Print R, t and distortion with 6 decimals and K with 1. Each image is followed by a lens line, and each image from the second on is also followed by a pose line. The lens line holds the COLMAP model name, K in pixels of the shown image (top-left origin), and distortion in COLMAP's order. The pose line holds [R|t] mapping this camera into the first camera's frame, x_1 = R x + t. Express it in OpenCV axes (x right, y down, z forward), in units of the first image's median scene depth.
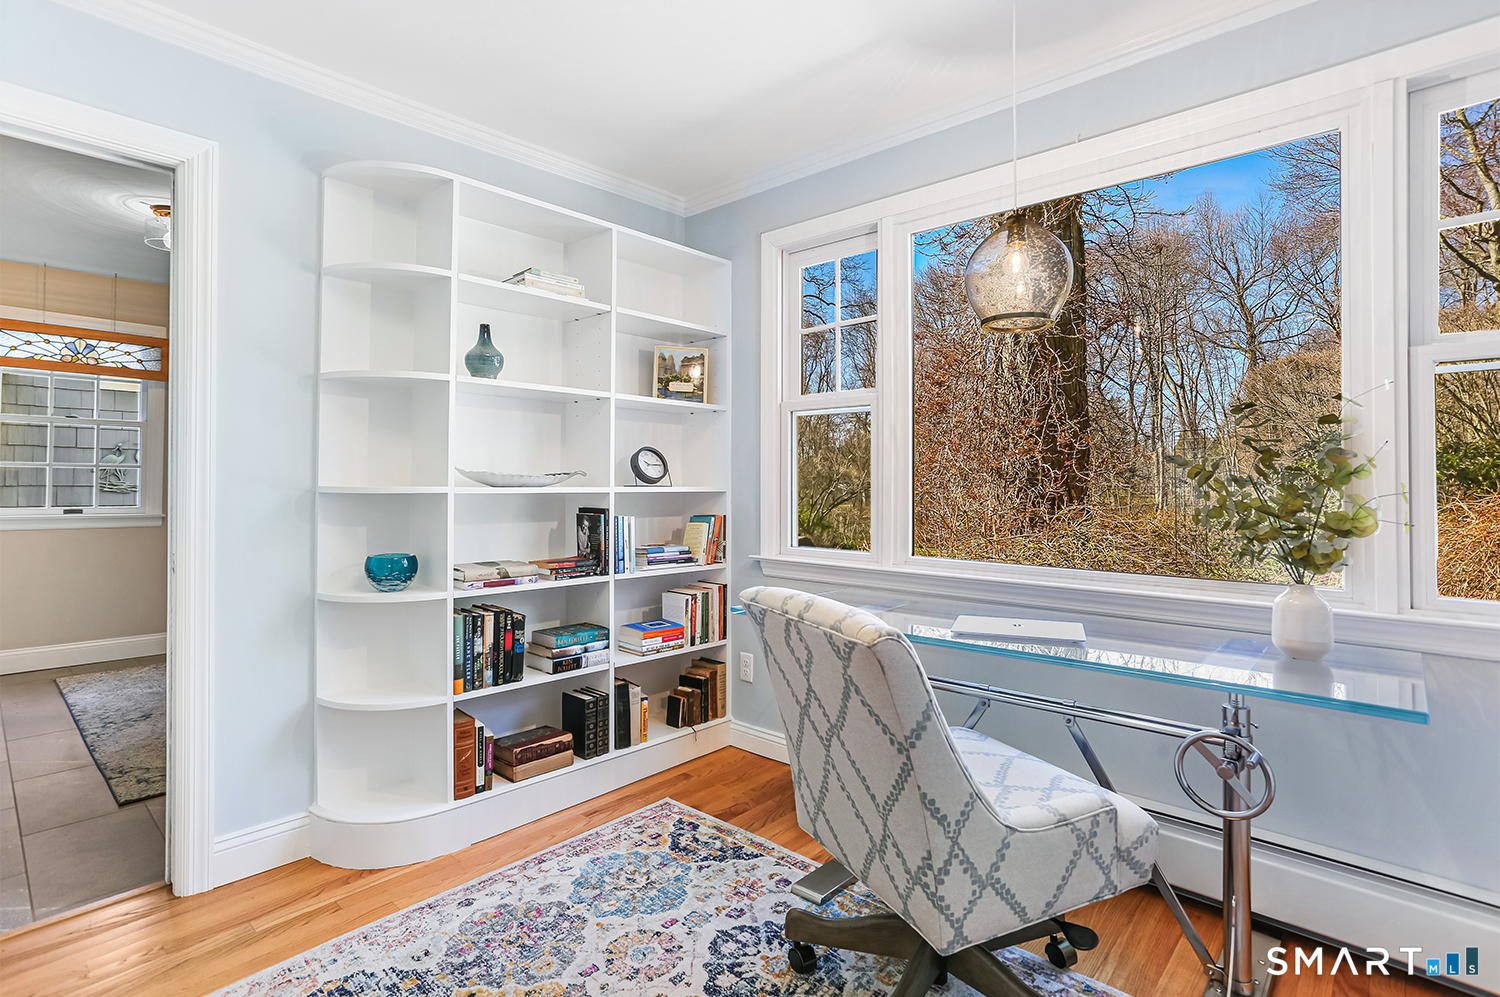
lens RADIAL K [[748.3, 0, 730.1], [0, 748.3, 472.3], [0, 0, 1]] dist [-0.002504, -0.000413]
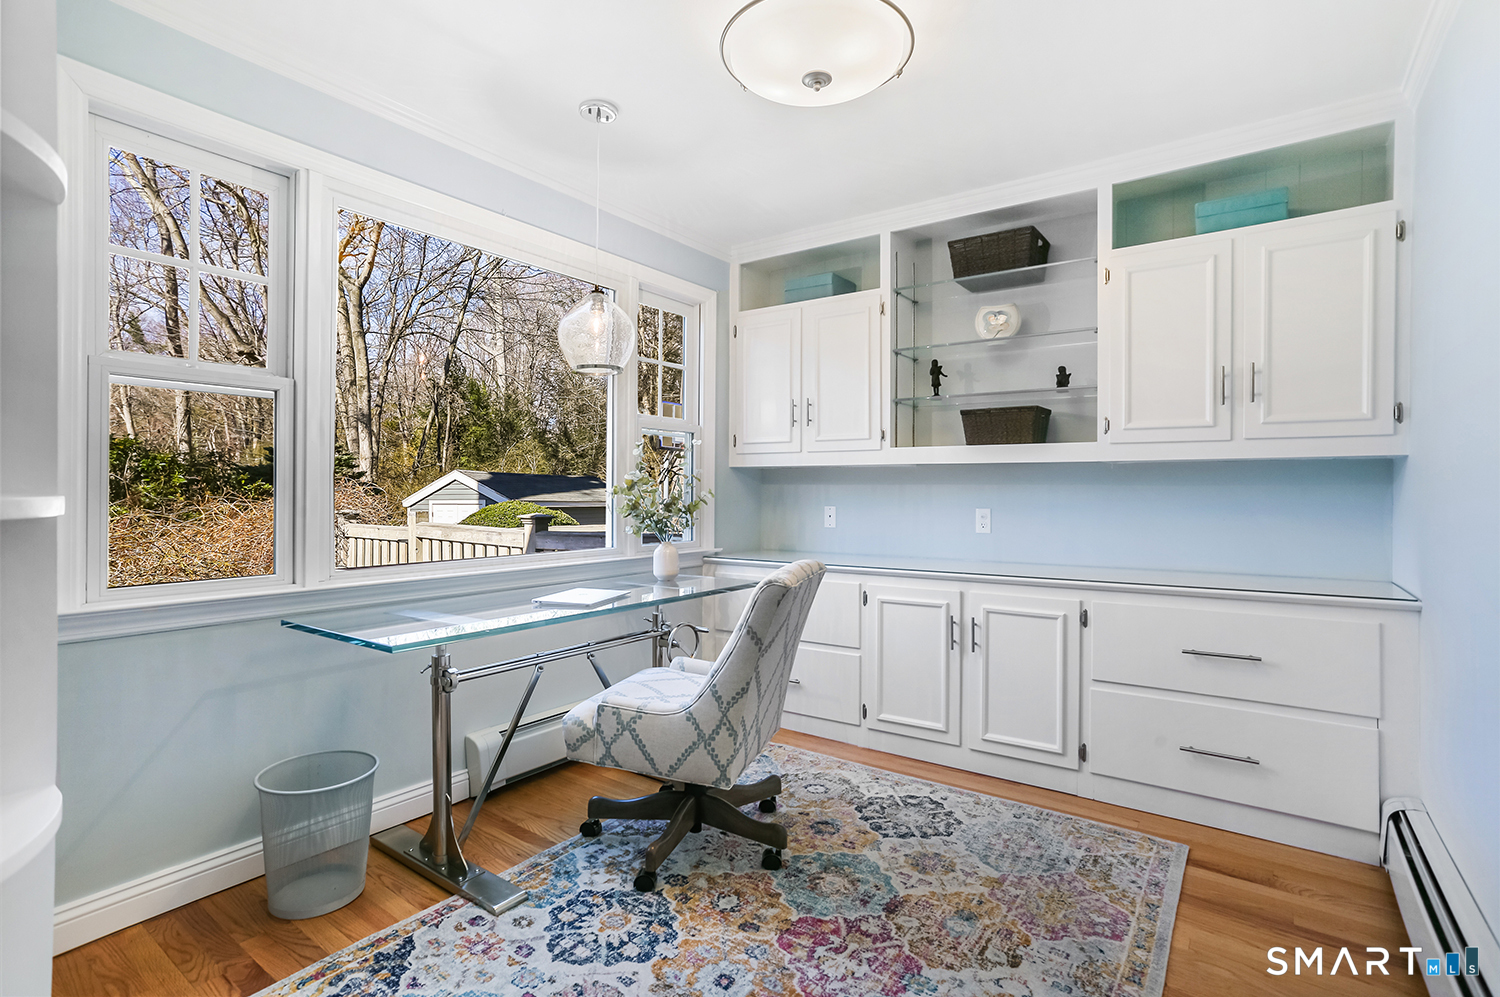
lens RADIAL K [[723.1, 0, 749.6], [0, 723.1, 490.9], [0, 0, 1]] dist [-0.002516, -0.000053]
pose [[-0.137235, 0.004419, 0.990529, -0.942272], [-0.015971, 0.999850, -0.006673, 0.021209], [-0.990410, -0.016736, -0.137144, 0.875610]]
